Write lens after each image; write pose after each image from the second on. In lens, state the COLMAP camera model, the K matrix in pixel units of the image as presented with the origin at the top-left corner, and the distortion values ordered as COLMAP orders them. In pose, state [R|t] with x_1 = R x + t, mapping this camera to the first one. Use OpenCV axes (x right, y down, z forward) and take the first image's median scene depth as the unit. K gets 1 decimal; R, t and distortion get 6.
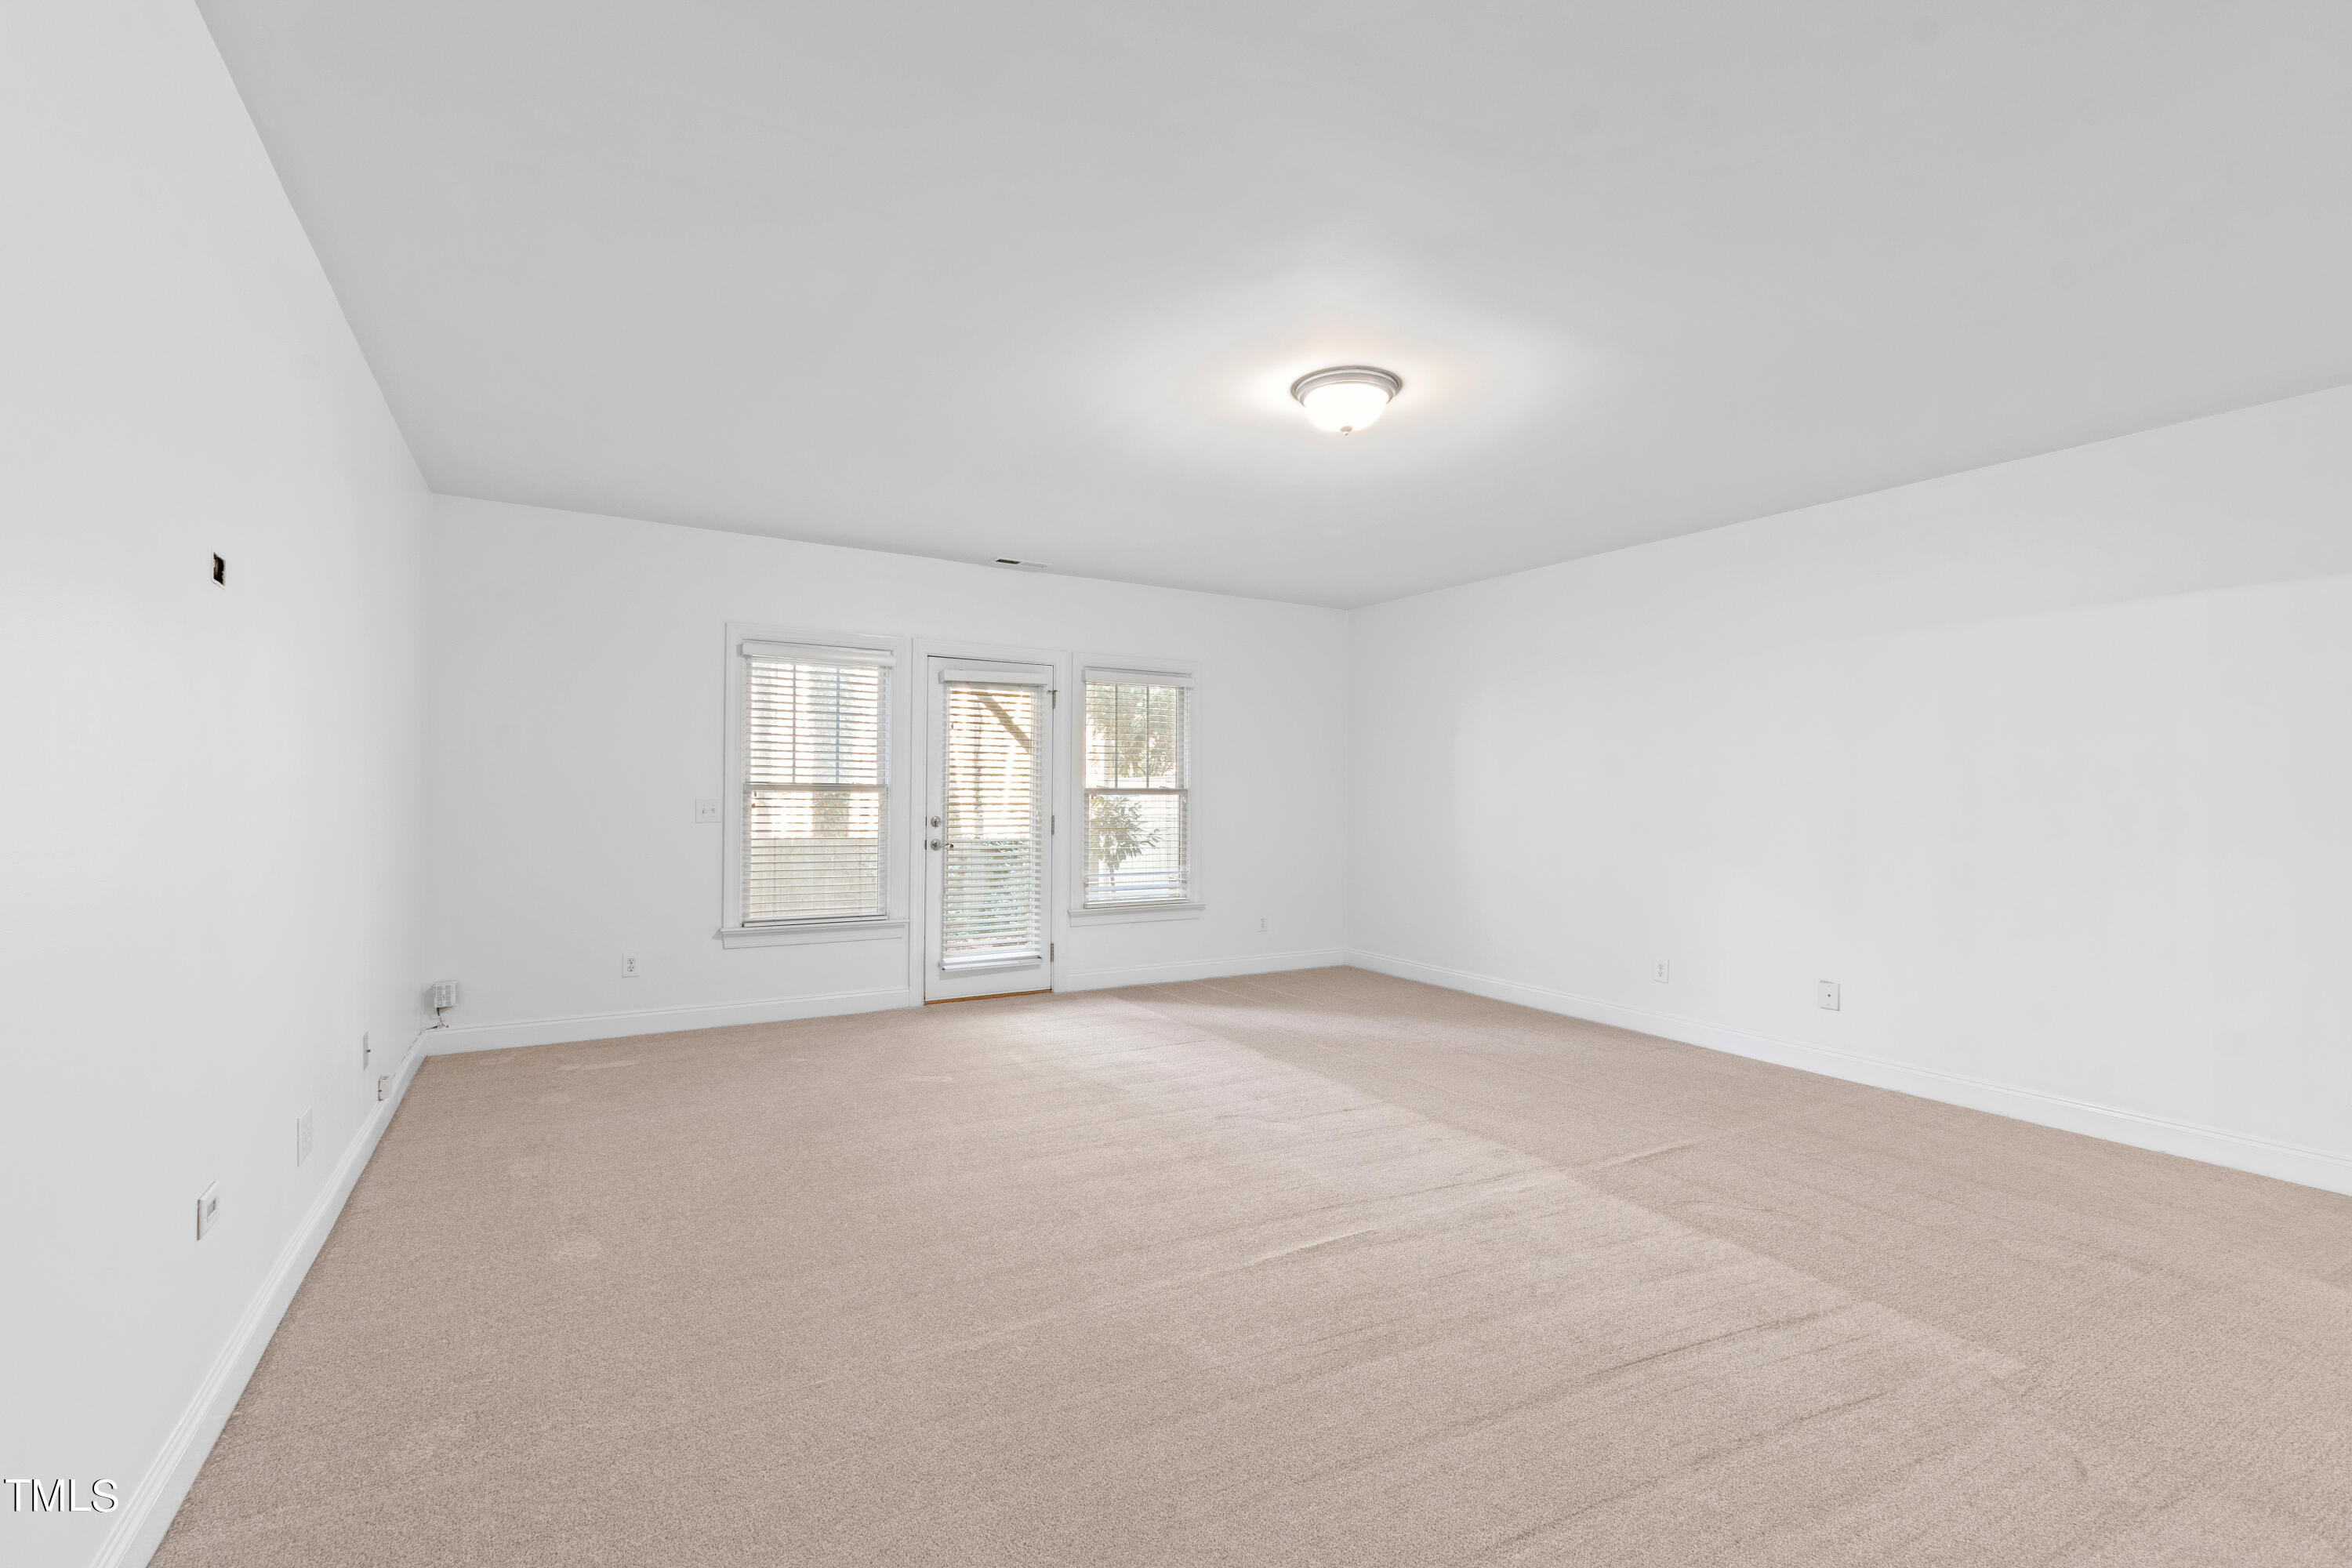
lens RADIAL K [[1021.4, 0, 1156.3], [0, 1021.4, 785.7], [0, 0, 1]] dist [0.000327, -0.000049]
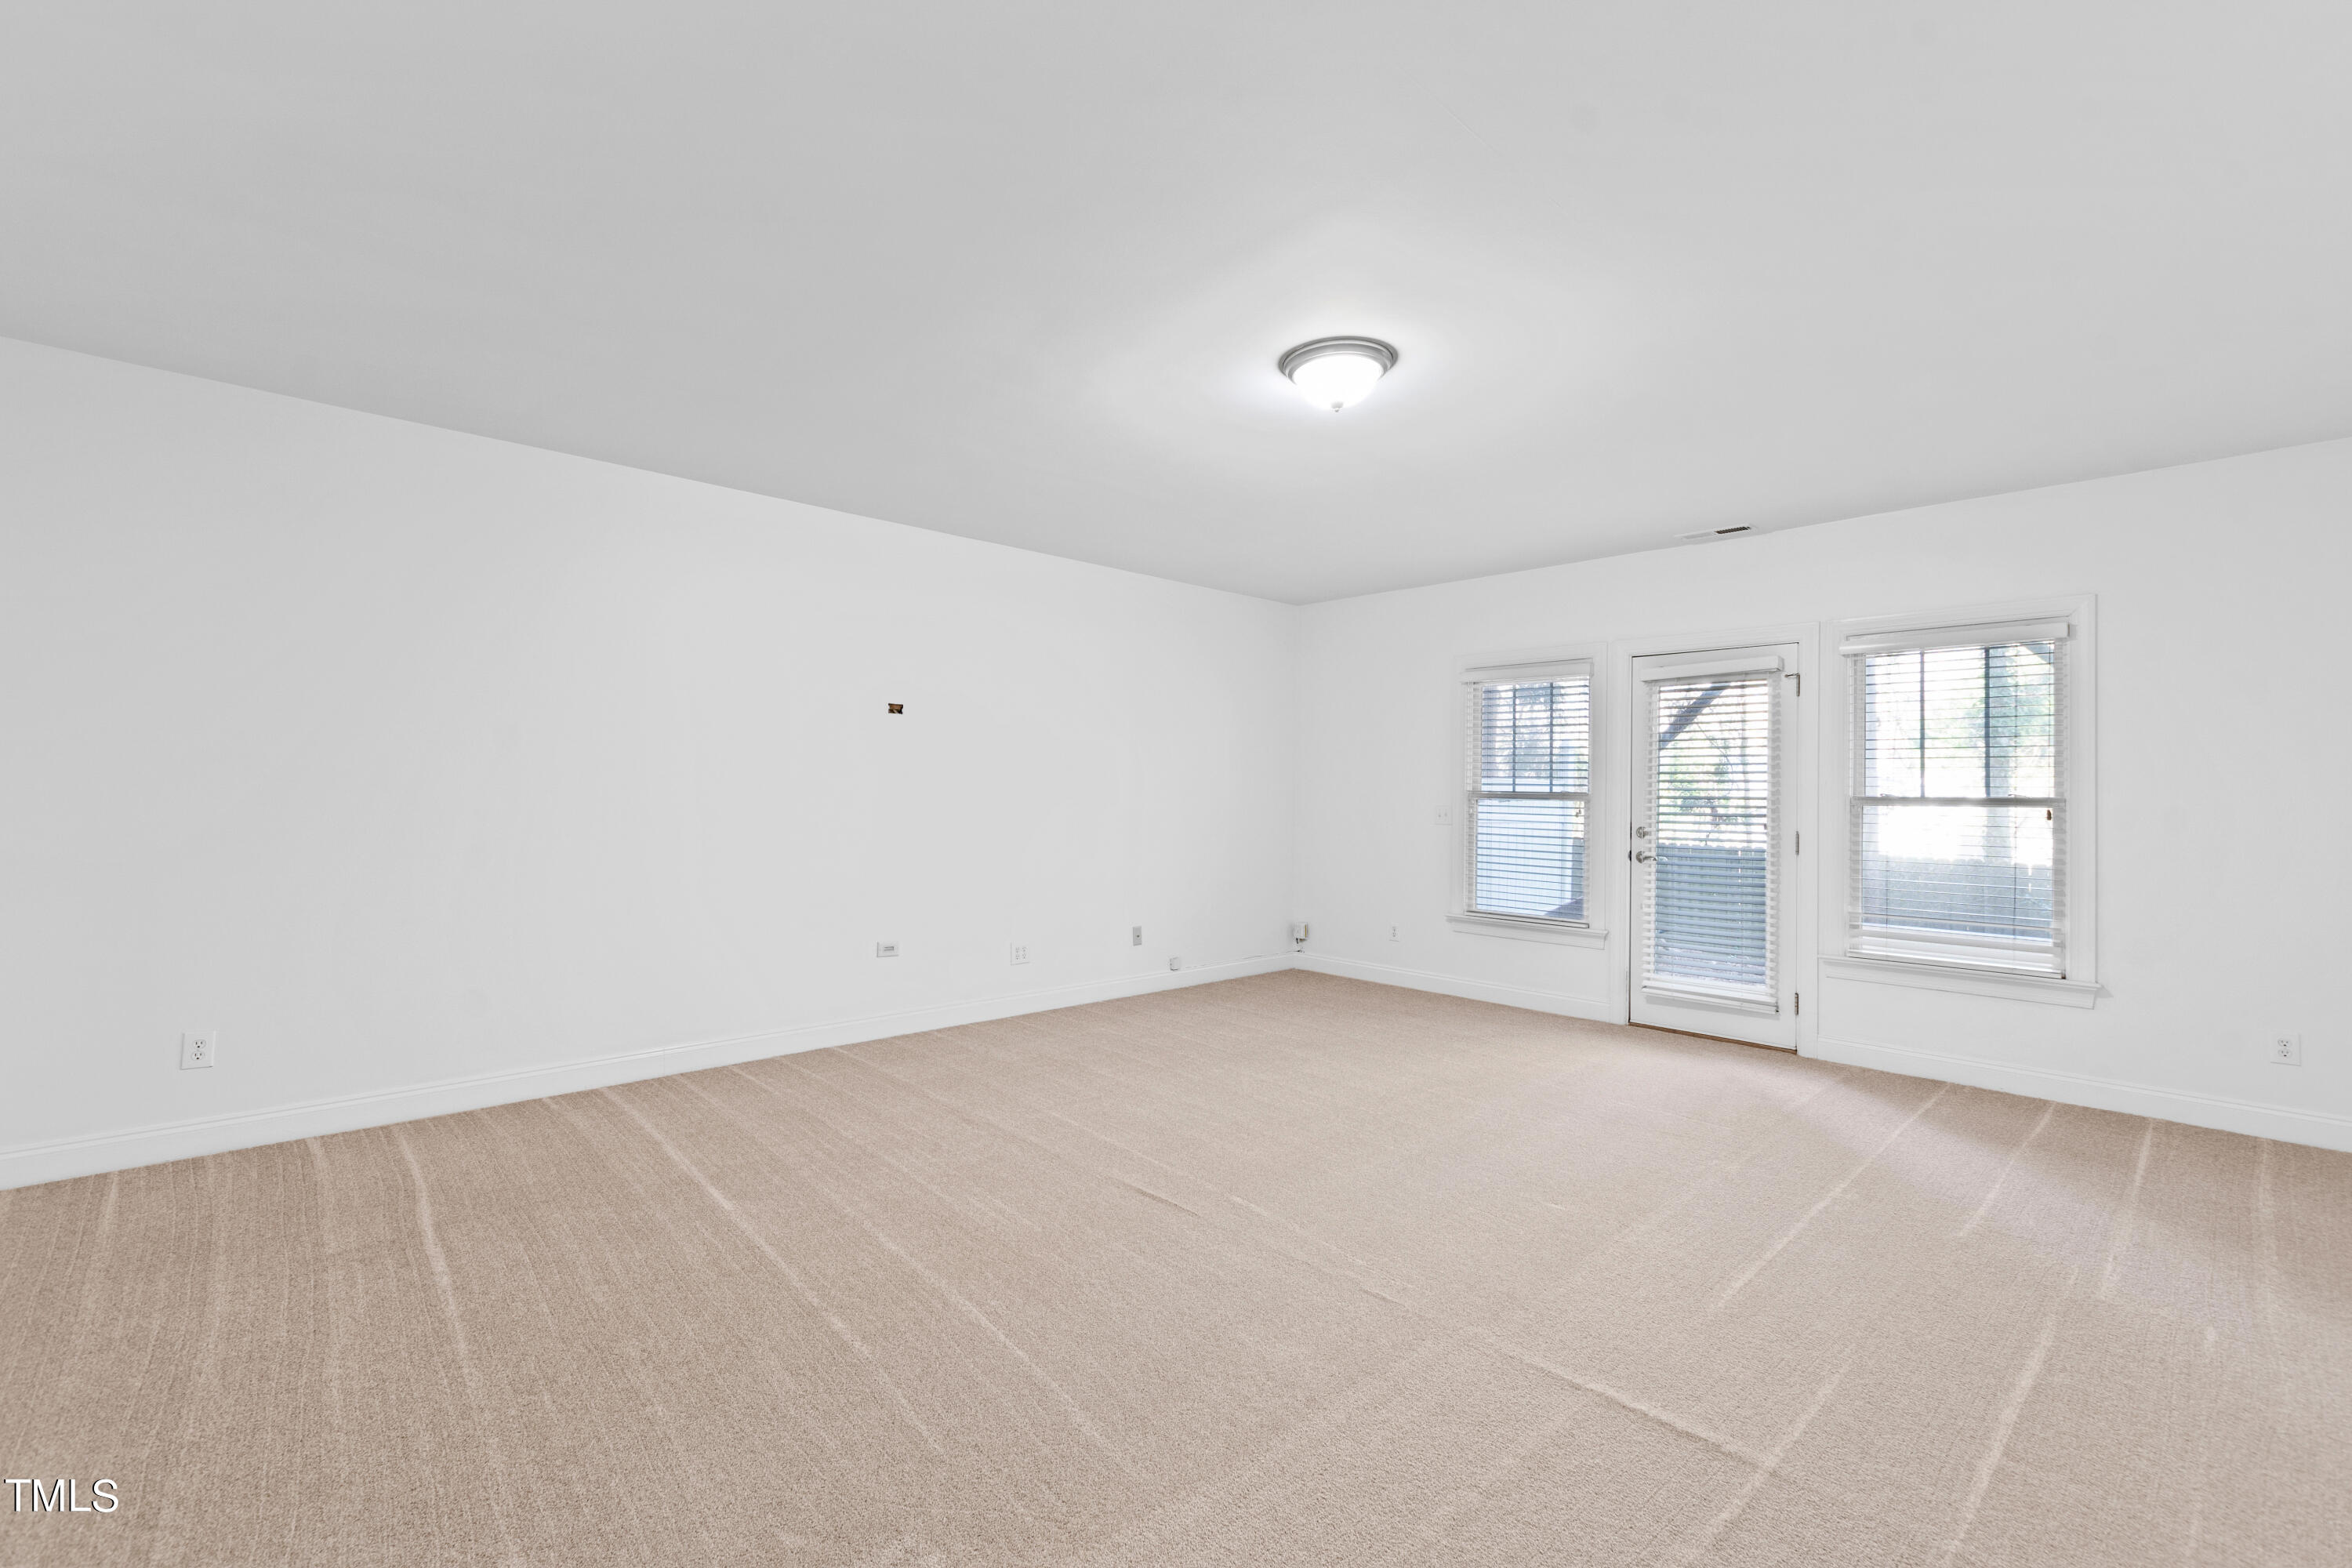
lens RADIAL K [[1021.4, 0, 1156.3], [0, 1021.4, 785.7], [0, 0, 1]] dist [0.000327, -0.000049]
pose [[0.212827, -0.014223, -0.976986, 0.611551], [-0.005695, 0.999859, -0.015797, 0.010108], [0.977073, 0.008926, 0.212716, 0.369773]]
